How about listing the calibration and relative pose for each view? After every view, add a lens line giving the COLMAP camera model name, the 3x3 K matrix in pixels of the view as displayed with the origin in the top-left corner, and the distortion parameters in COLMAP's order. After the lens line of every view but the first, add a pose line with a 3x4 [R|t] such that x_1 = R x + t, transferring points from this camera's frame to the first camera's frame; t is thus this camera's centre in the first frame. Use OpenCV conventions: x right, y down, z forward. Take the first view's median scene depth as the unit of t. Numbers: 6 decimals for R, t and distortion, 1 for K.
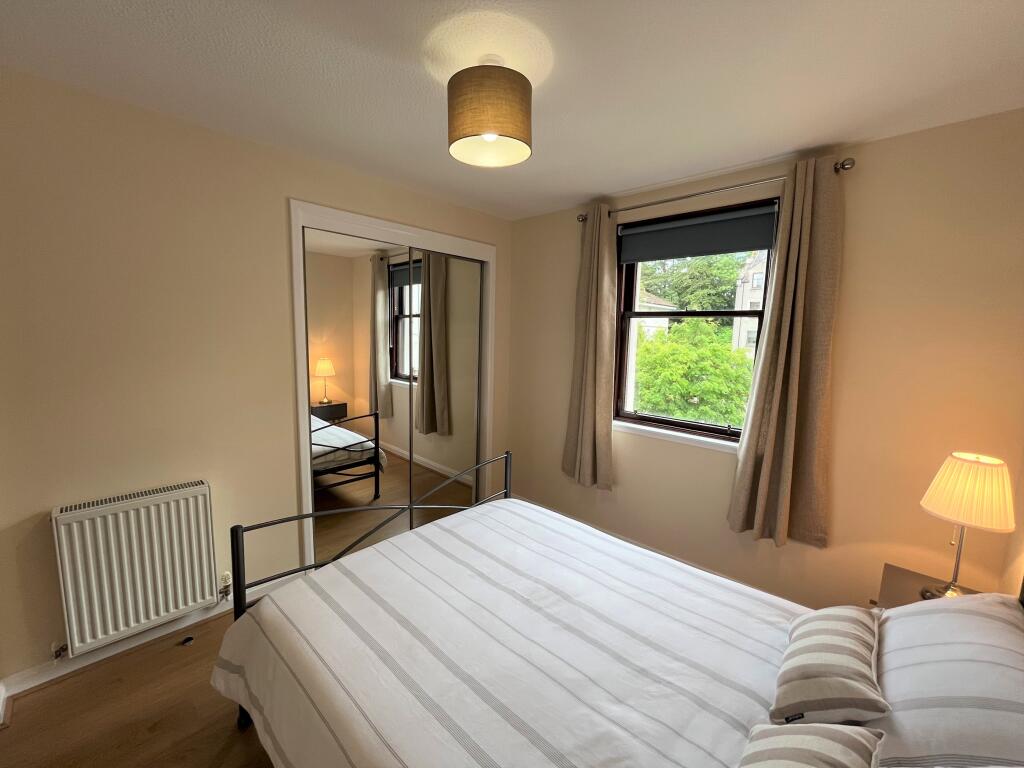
lens RADIAL K [[415.2, 0, 508.7], [0, 415.2, 386.9], [0, 0, 1]] dist [0.000004, 0.000089]
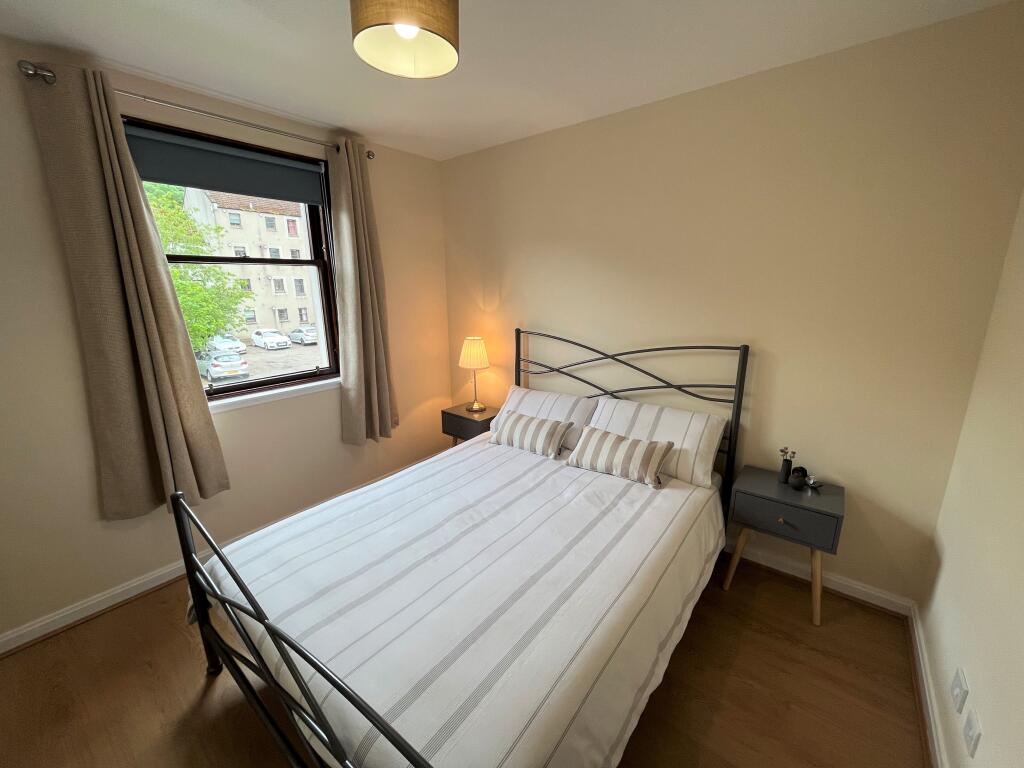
lens RADIAL K [[415.2, 0, 508.7], [0, 415.2, 386.9], [0, 0, 1]] dist [0.000004, 0.000089]
pose [[-0.077849, -0.265479, 0.960968, -0.906928], [0.144098, 0.950776, 0.274337, -0.132762], [-0.986497, 0.159830, -0.035762, 0.851609]]
